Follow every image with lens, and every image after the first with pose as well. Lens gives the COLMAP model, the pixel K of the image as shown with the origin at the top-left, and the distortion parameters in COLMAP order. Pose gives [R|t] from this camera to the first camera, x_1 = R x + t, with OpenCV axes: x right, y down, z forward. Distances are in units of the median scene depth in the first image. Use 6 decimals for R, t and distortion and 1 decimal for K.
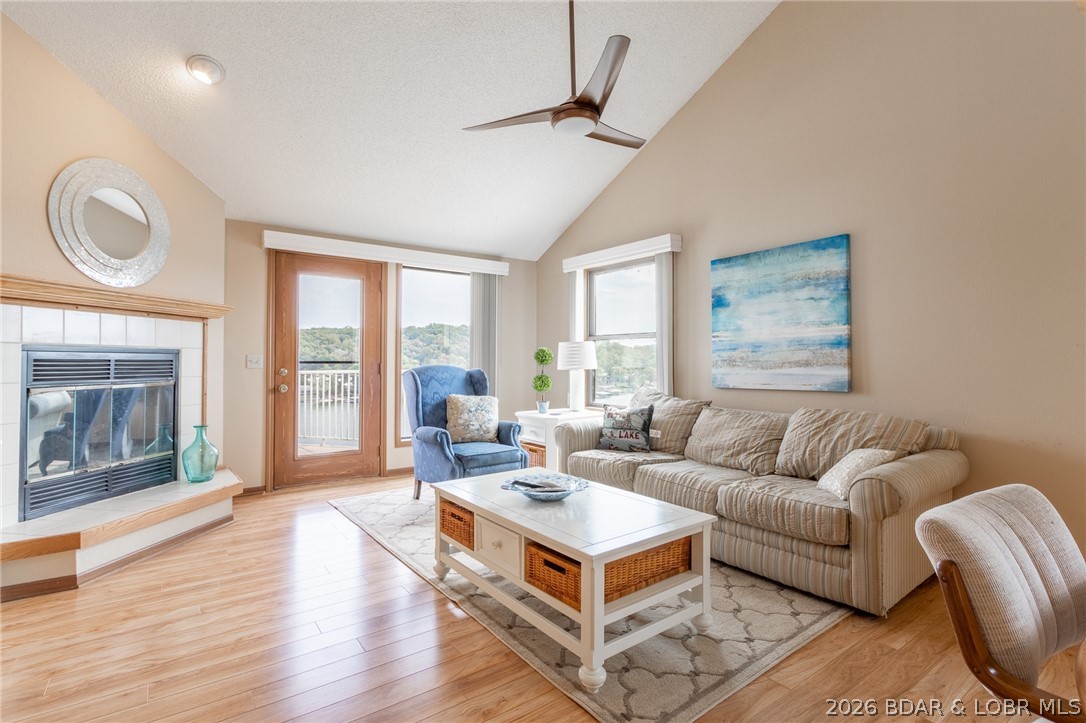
lens RADIAL K [[514.6, 0, 542.3], [0, 514.6, 359.7], [0, 0, 1]] dist [-0.001362, -0.000760]
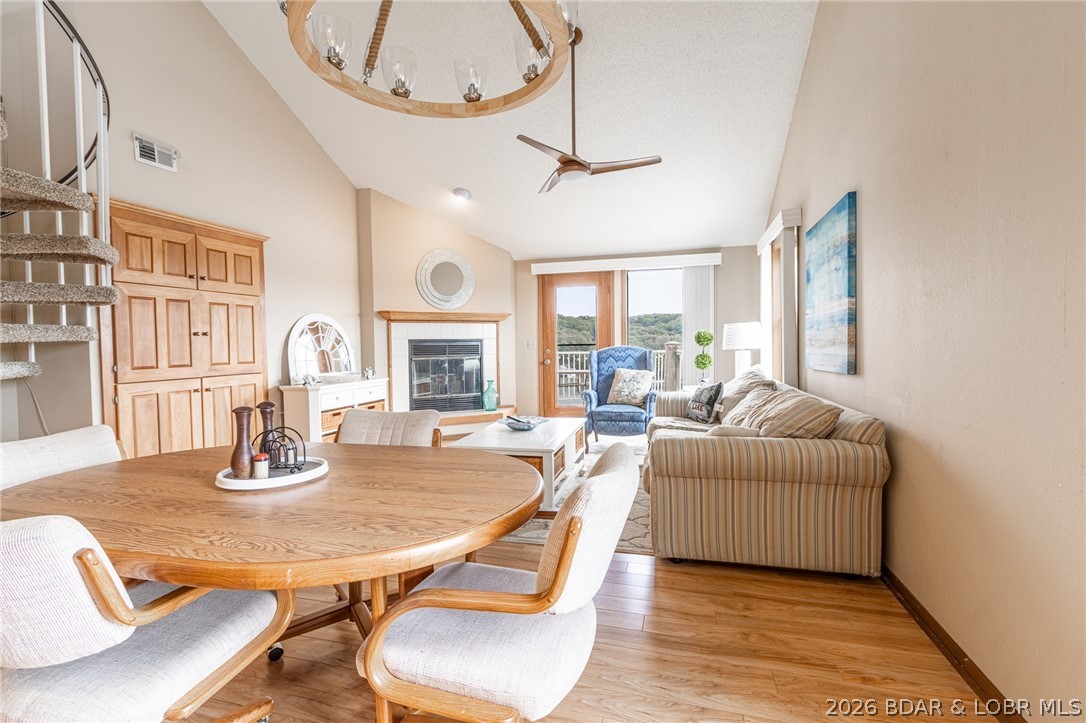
lens RADIAL K [[495.2, 0, 536.5], [0, 495.2, 358.5], [0, 0, 1]] dist [0.001525, -0.003857]
pose [[0.609270, 0.012199, -0.792869, 0.795772], [0.017397, 0.999435, 0.028746, 0.001758], [0.792772, -0.031308, 0.608714, 0.055107]]
